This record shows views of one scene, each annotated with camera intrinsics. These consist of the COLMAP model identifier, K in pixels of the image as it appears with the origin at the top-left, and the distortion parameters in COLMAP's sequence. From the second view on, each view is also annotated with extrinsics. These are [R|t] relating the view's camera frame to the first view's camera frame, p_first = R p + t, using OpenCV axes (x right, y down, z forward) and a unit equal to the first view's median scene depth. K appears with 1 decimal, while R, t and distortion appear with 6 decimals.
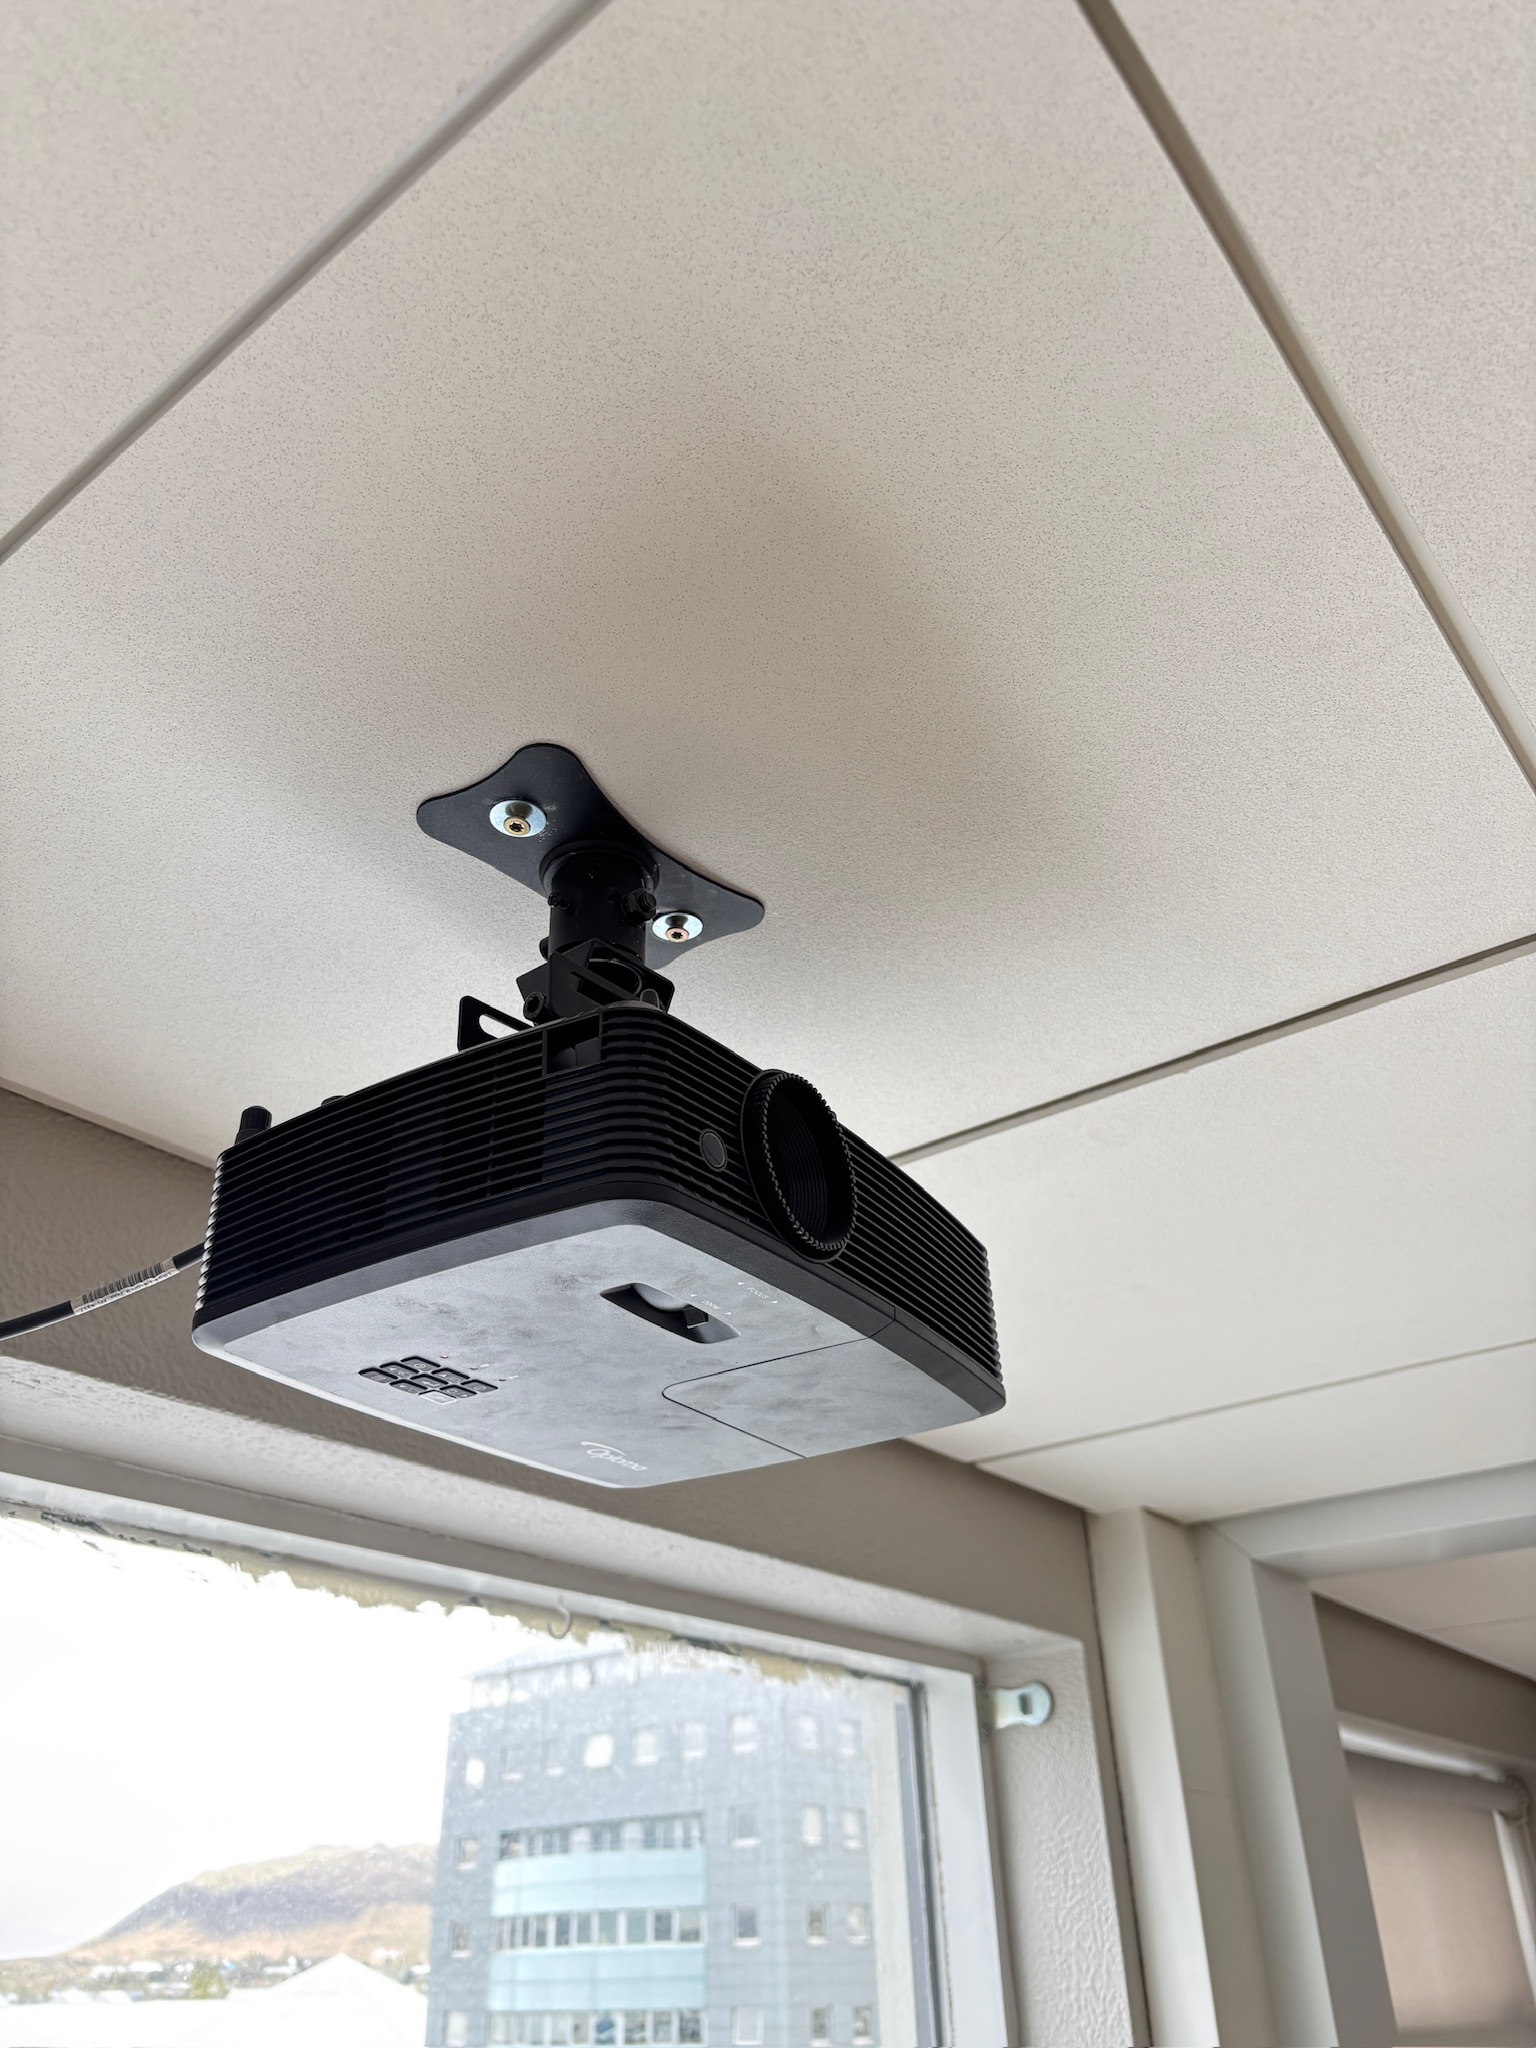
lens RADIAL K [[1566.4, 0, 766.2], [0, 1566.4, 1026.6], [0, 0, 1]] dist [0.009691, -0.010551]
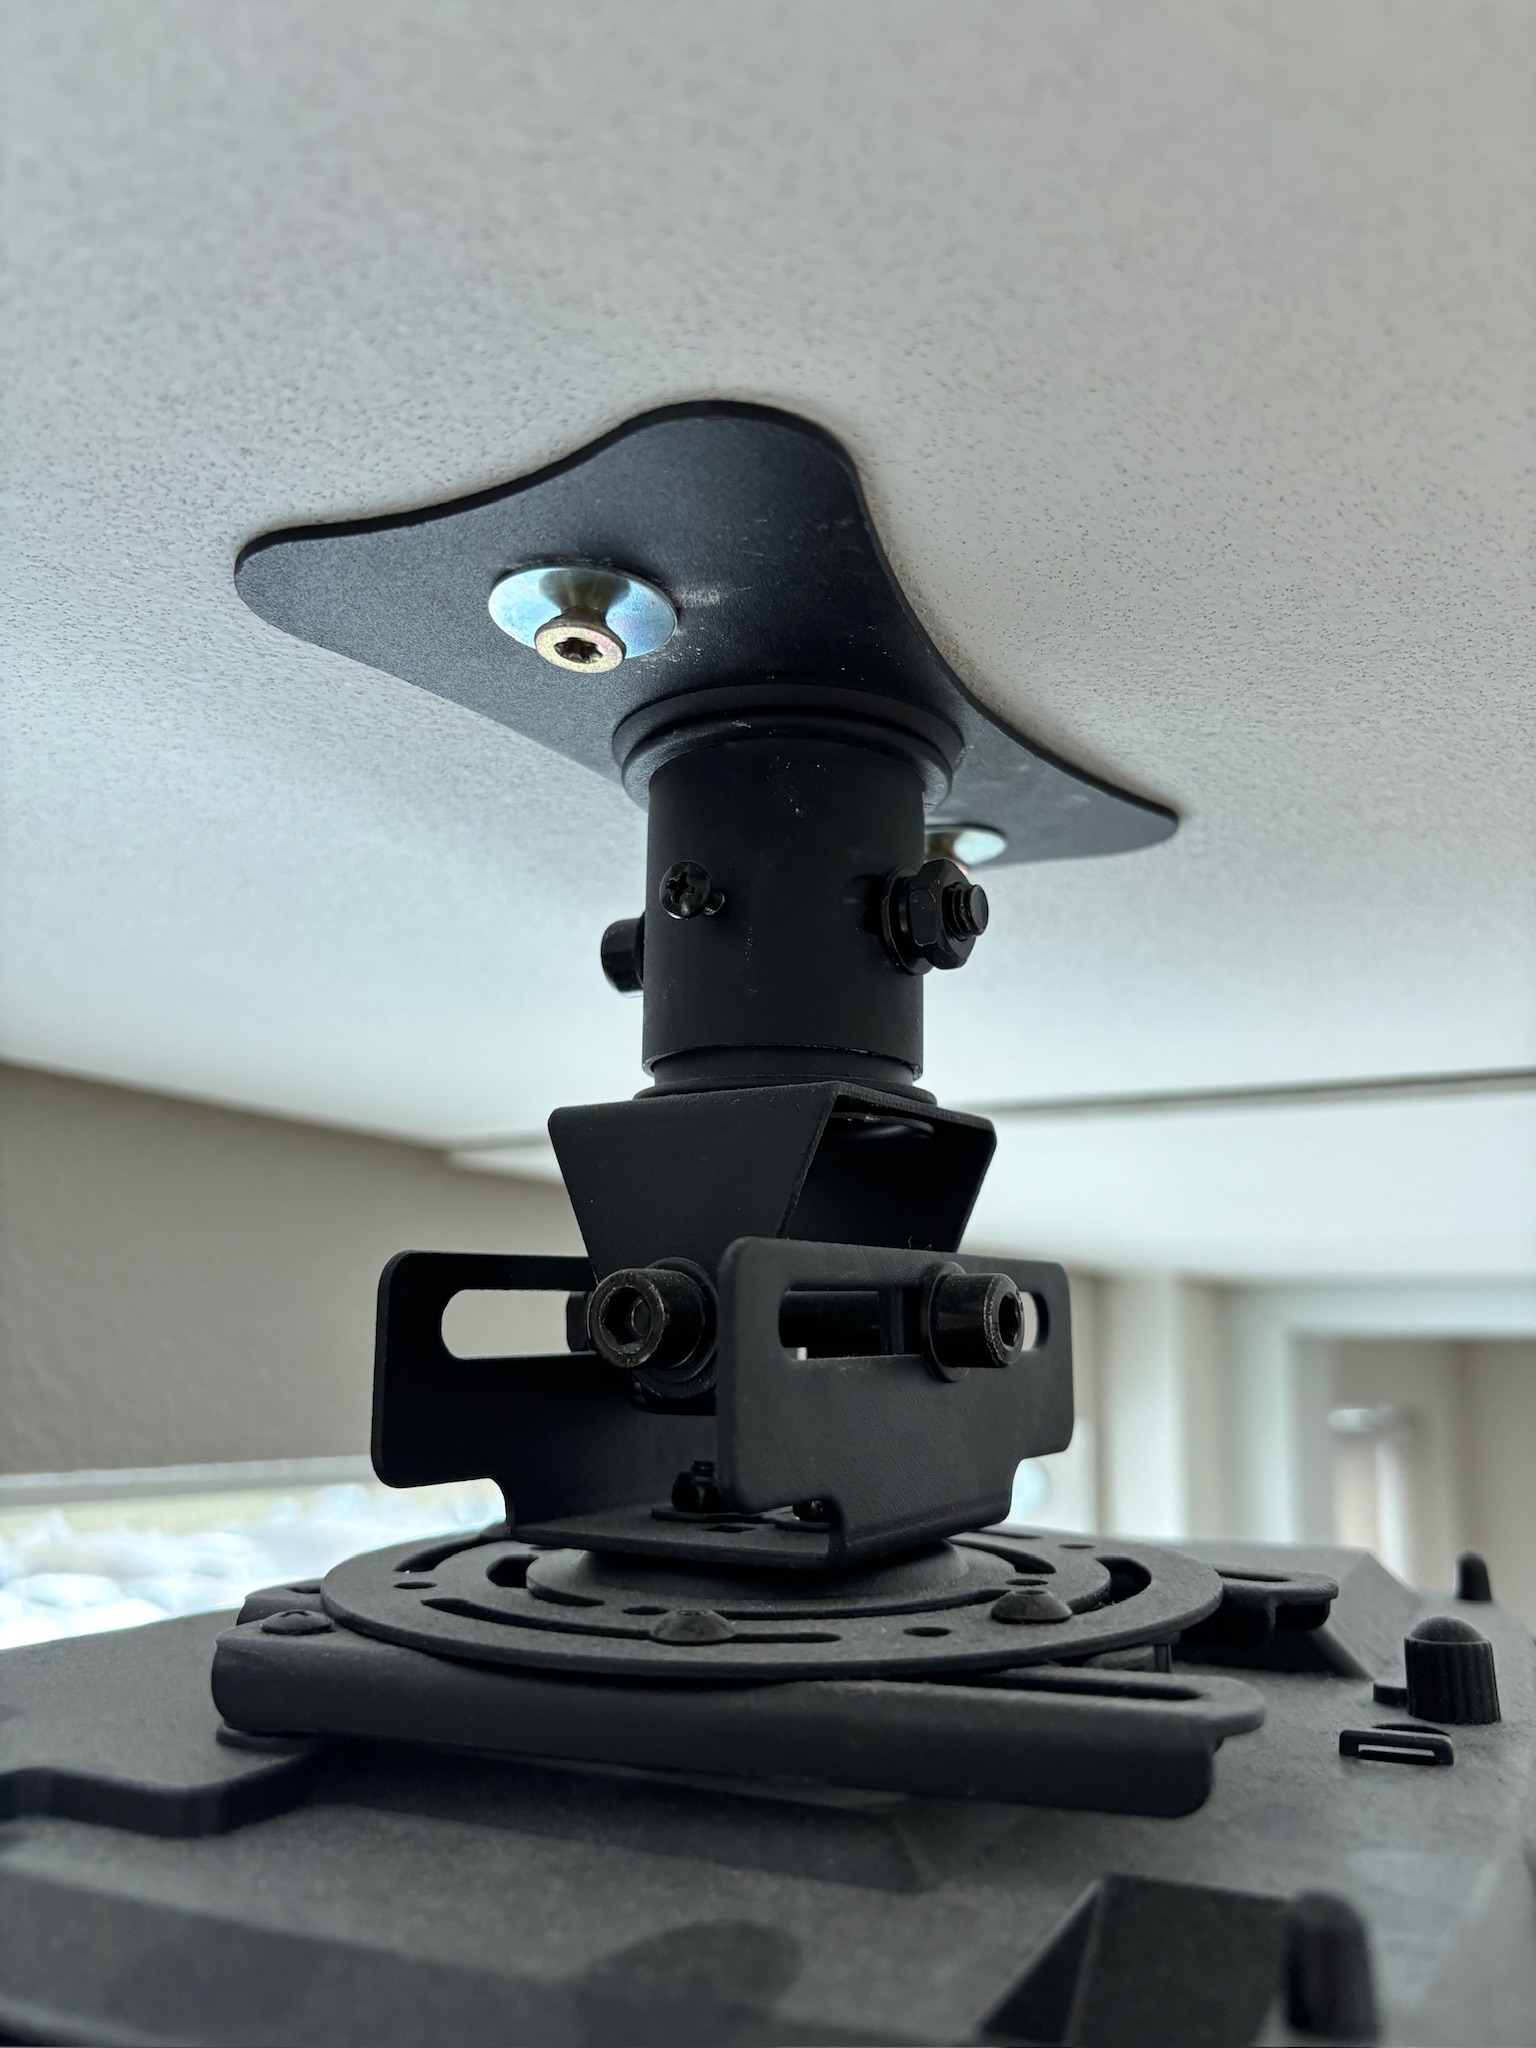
lens RADIAL K [[1566.4, 0, 765.8], [0, 1566.4, 1023.8], [0, 0, 1]] dist [0.009691, -0.010551]
pose [[0.992631, 0.045862, 0.112163, -0.152829], [-0.081549, 0.937470, 0.338379, -0.163601], [-0.089631, -0.345032, 0.934302, 0.683890]]
